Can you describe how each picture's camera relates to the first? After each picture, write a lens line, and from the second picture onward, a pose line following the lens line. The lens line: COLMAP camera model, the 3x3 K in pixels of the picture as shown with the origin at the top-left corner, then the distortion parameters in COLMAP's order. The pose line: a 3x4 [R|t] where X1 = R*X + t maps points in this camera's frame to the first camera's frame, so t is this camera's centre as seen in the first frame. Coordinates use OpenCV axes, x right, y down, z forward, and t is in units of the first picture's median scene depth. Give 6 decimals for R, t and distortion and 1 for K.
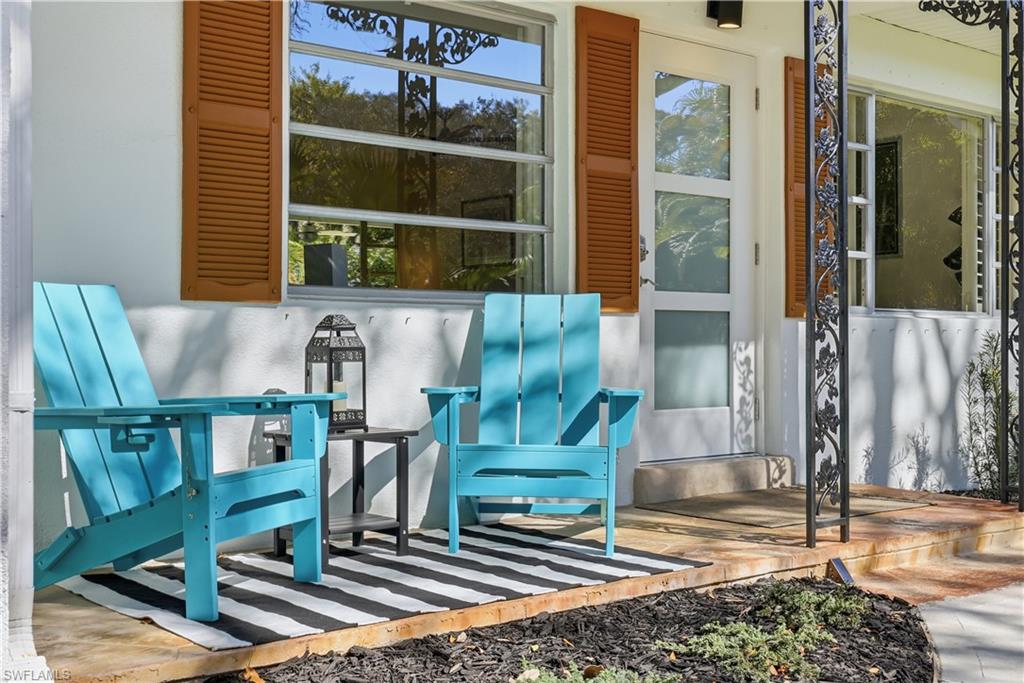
lens RADIAL K [[1262.4, 0, 512.4], [0, 1262.4, 342.5], [0, 0, 1]] dist [-0.079735, 0.000000]
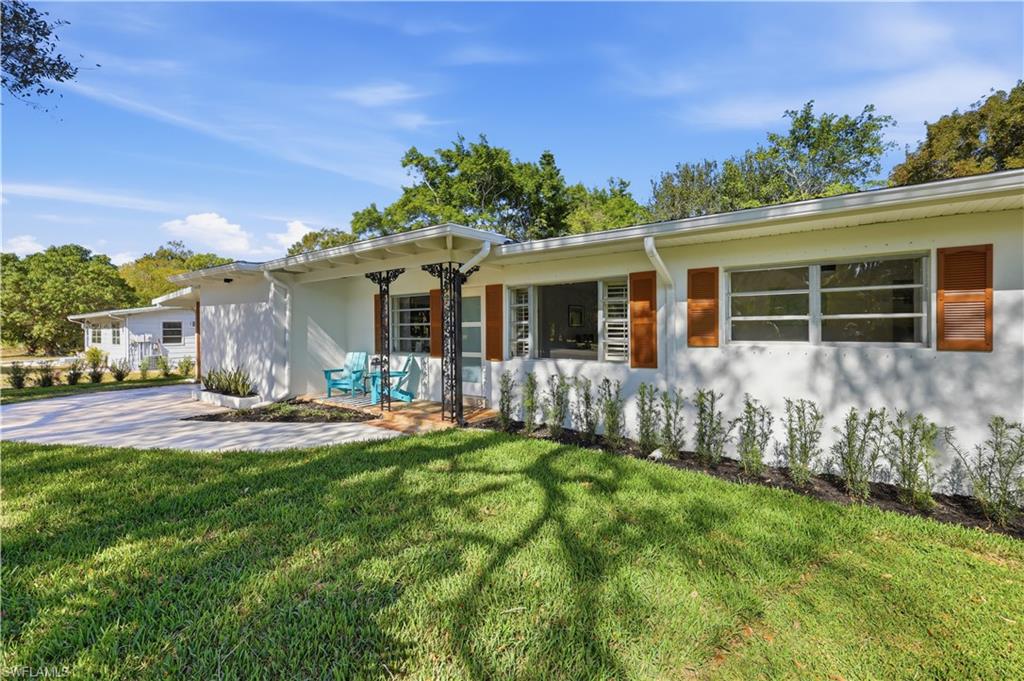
lens RADIAL K [[426.6, 0, 518.4], [0, 426.6, 337.7], [0, 0, 1]] dist [-0.002769, -0.000332]
pose [[0.238925, 0.013163, -0.970949, 1.916218], [0.002772, 0.999895, 0.014237, -0.136643], [0.971034, -0.006093, 0.238863, 1.092550]]
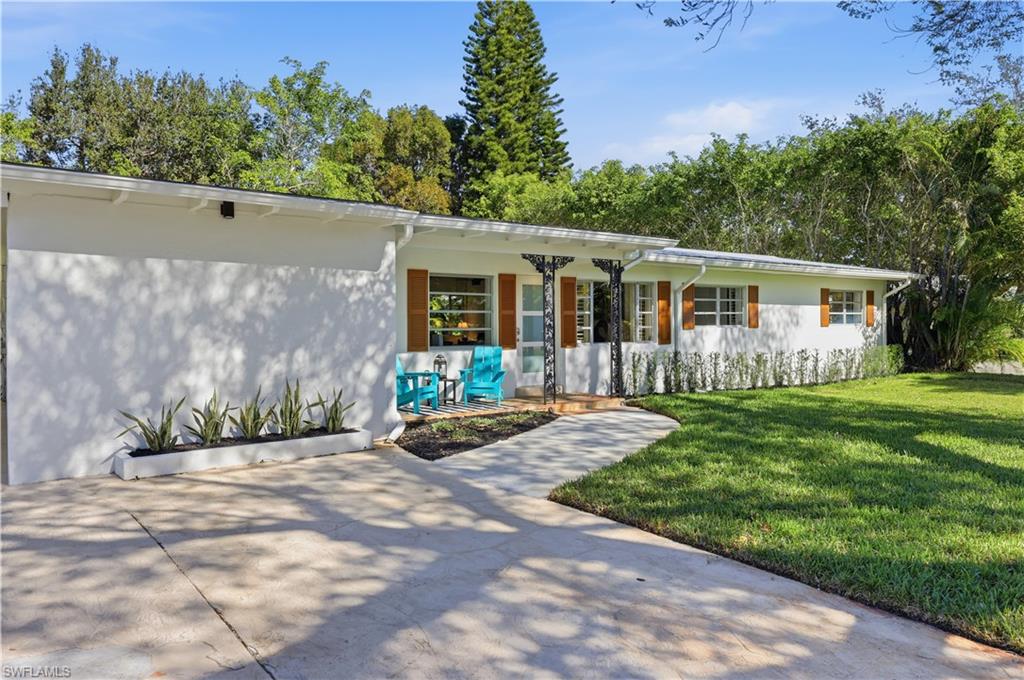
lens RADIAL K [[750.6, 0, 508.9], [0, 750.6, 319.0], [0, 0, 1]] dist [-0.005262, -0.002231]
pose [[0.998896, -0.009209, -0.046073, 0.228807], [0.008831, 0.999926, -0.008393, -0.119892], [0.046147, 0.007976, 0.998903, -1.657395]]
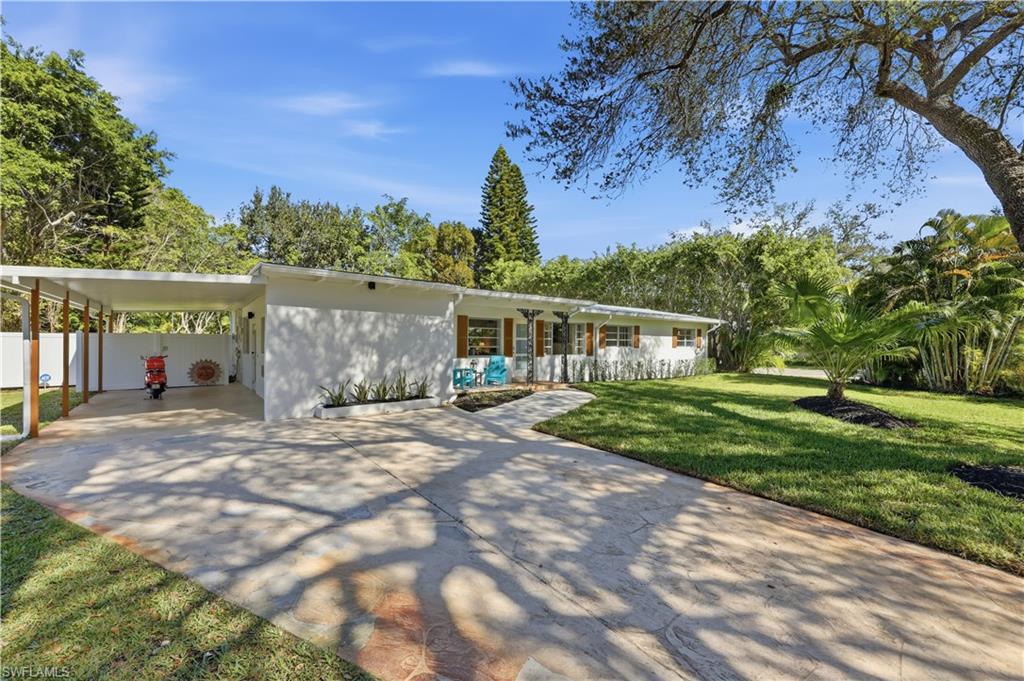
lens RADIAL K [[426.6, 0, 510.0], [0, 426.6, 344.0], [0, 0, 1]] dist [-0.002769, -0.000332]
pose [[0.999549, 0.005577, -0.029506, 0.197425], [-0.005574, 0.999984, 0.000192, -0.127695], [0.029506, -0.000027, 0.999565, -1.920467]]
